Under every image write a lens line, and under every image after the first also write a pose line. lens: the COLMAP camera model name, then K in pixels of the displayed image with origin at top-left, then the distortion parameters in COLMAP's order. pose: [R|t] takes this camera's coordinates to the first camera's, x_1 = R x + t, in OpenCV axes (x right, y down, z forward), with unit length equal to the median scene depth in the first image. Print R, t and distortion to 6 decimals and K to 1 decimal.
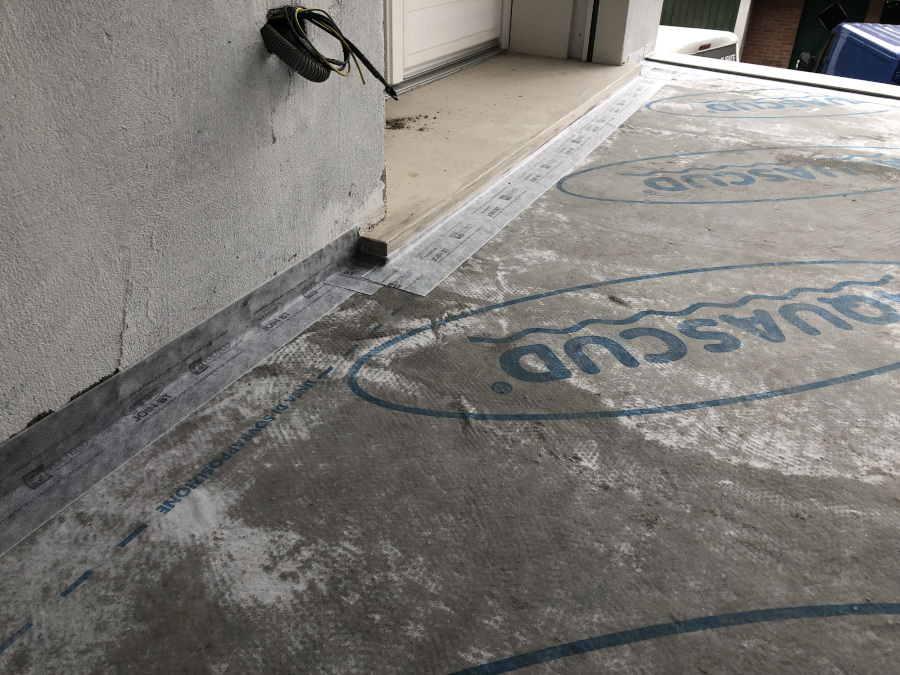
lens RADIAL K [[743.3, 0, 461.3], [0, 743.3, 336.4], [0, 0, 1]] dist [0.015450, 0.000595]
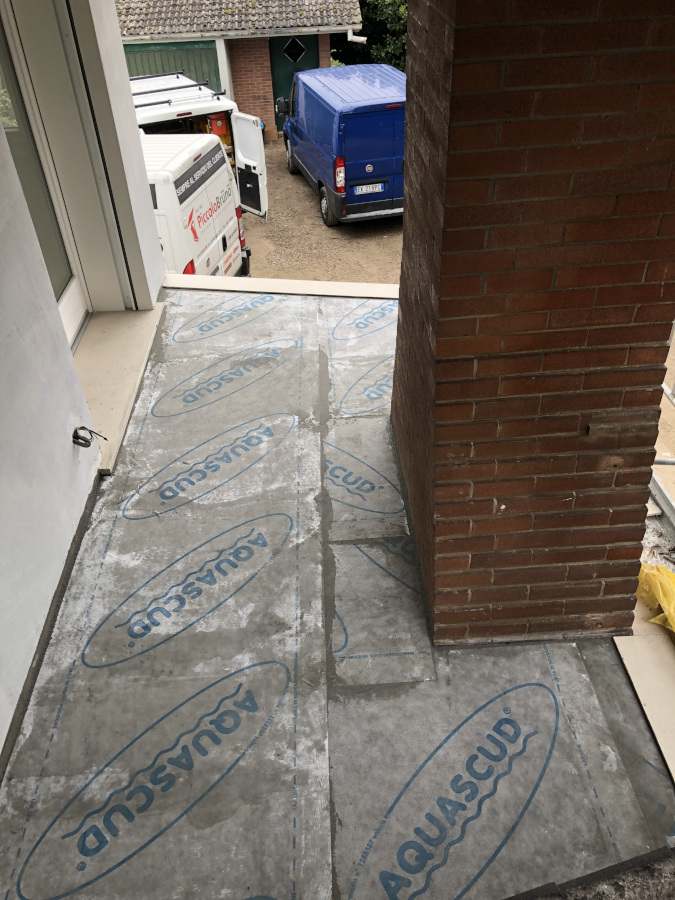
lens RADIAL K [[726.0, 0, 337.5], [0, 726.0, 450.0], [0, 0, 1]] dist [0.076455, -0.179652]
pose [[0.890696, -0.336896, 0.305225, -0.174621], [0.288338, 0.937746, 0.193632, -0.576491], [-0.351457, -0.084459, 0.932386, -2.464504]]
